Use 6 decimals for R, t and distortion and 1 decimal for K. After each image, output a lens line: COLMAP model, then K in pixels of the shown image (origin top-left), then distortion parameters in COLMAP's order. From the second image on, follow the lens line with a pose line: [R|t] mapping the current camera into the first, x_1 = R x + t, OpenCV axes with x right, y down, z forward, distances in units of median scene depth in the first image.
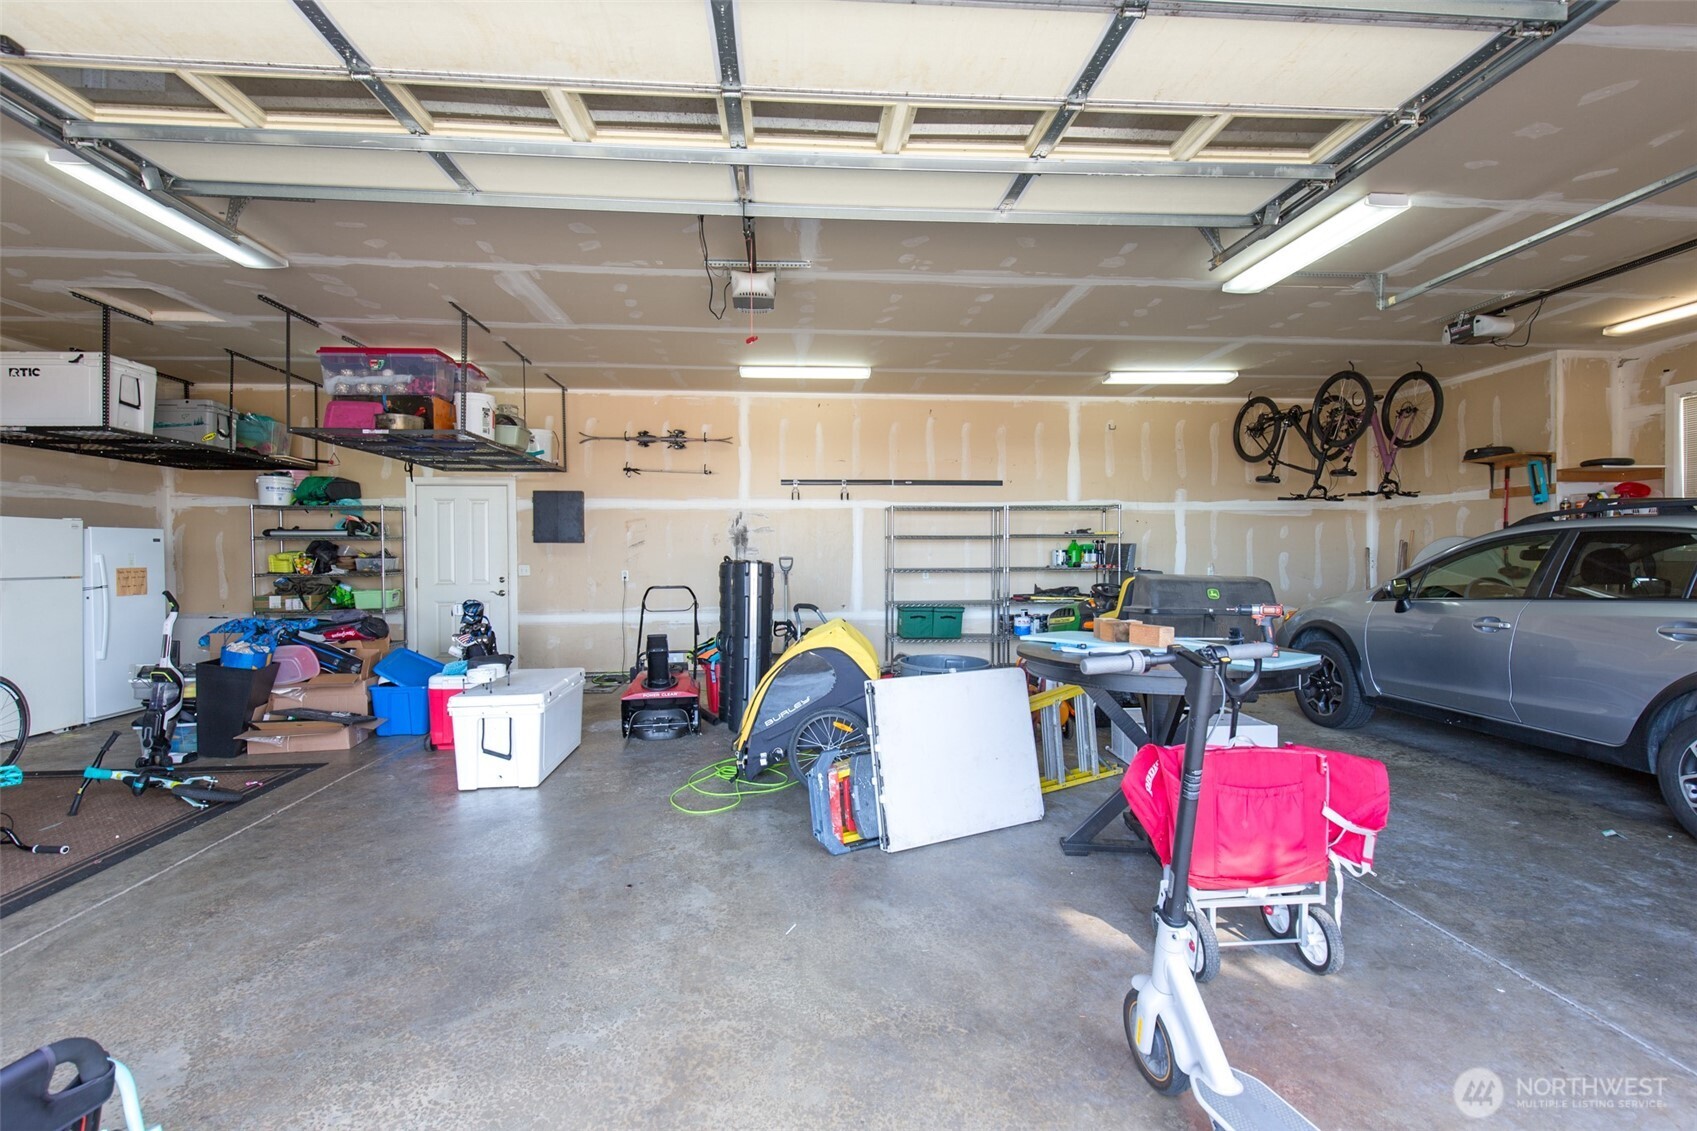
lens RADIAL K [[777.9, 0, 846.8], [0, 777.9, 562.3], [0, 0, 1]] dist [0.024850, -0.013988]
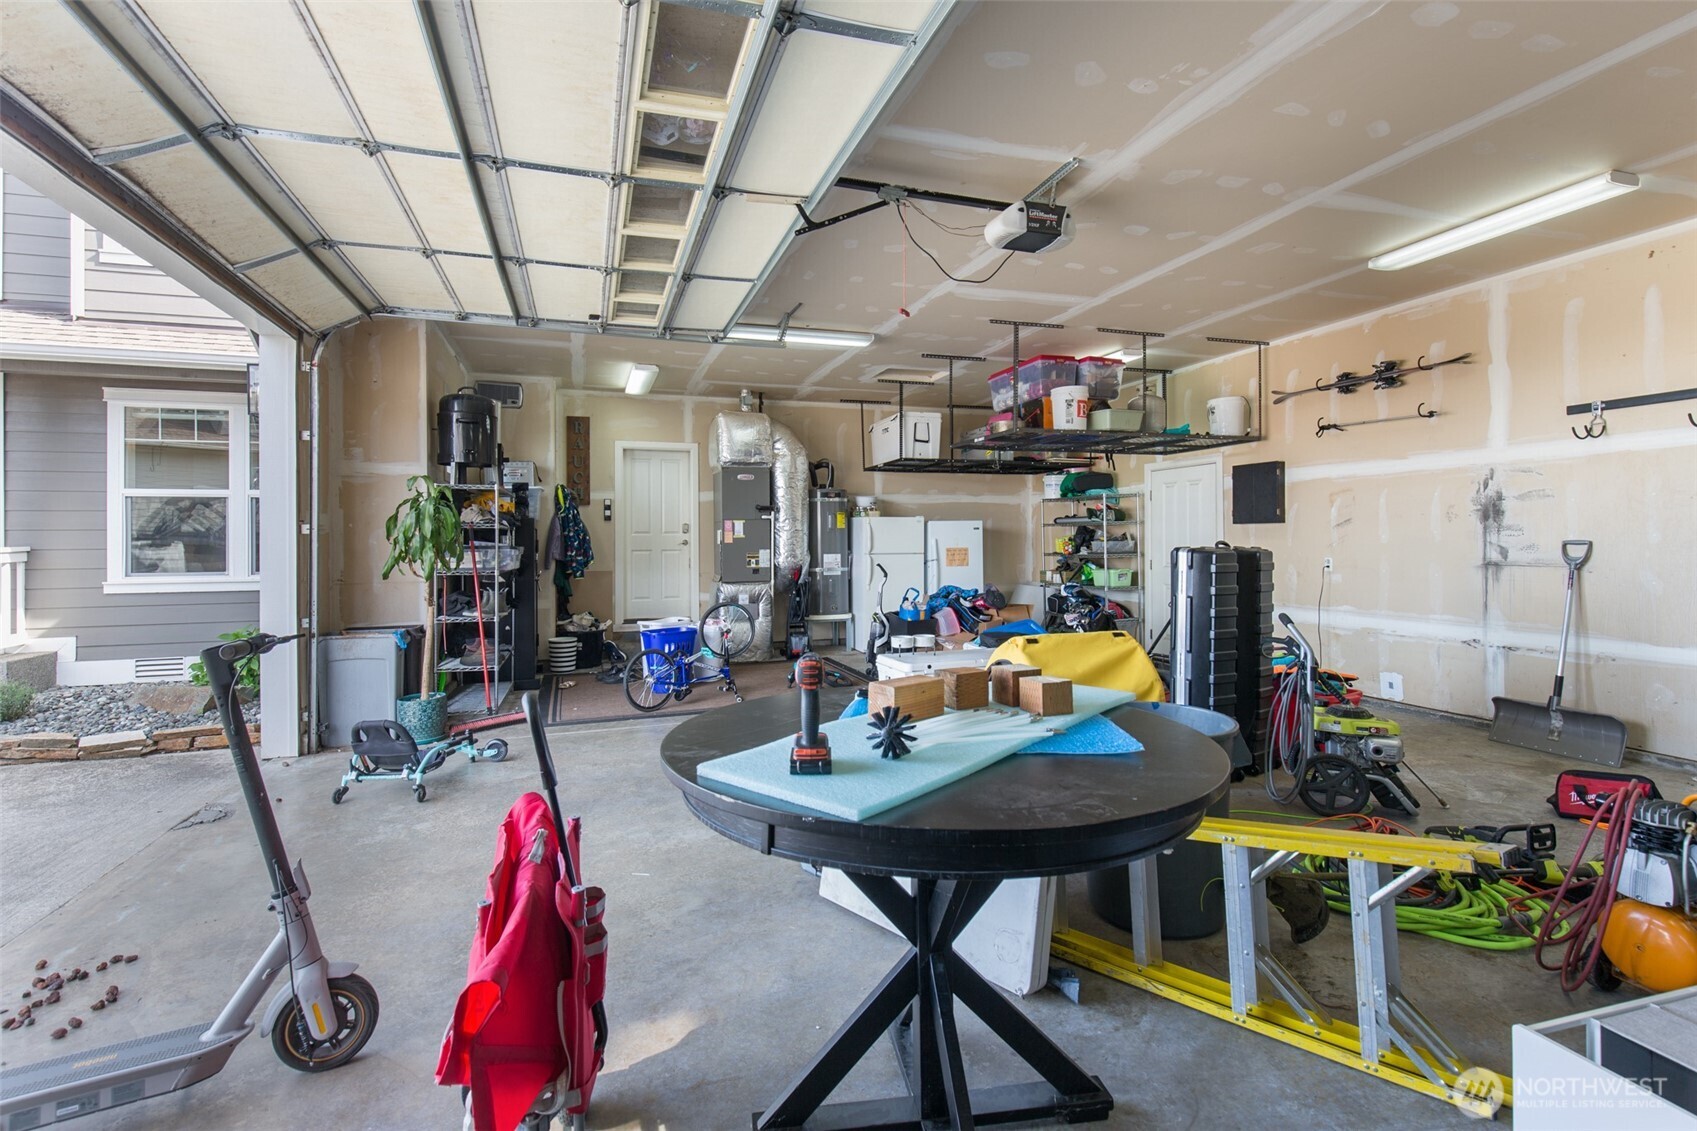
lens RADIAL K [[798.9, 0, 842.1], [0, 798.9, 532.5], [0, 0, 1]] dist [0.017460, -0.000396]
pose [[0.215070, -0.007325, -0.976571, 0.401572], [-0.001412, 0.999968, -0.007811, -0.007651], [0.976598, 0.003059, 0.215053, 0.363476]]
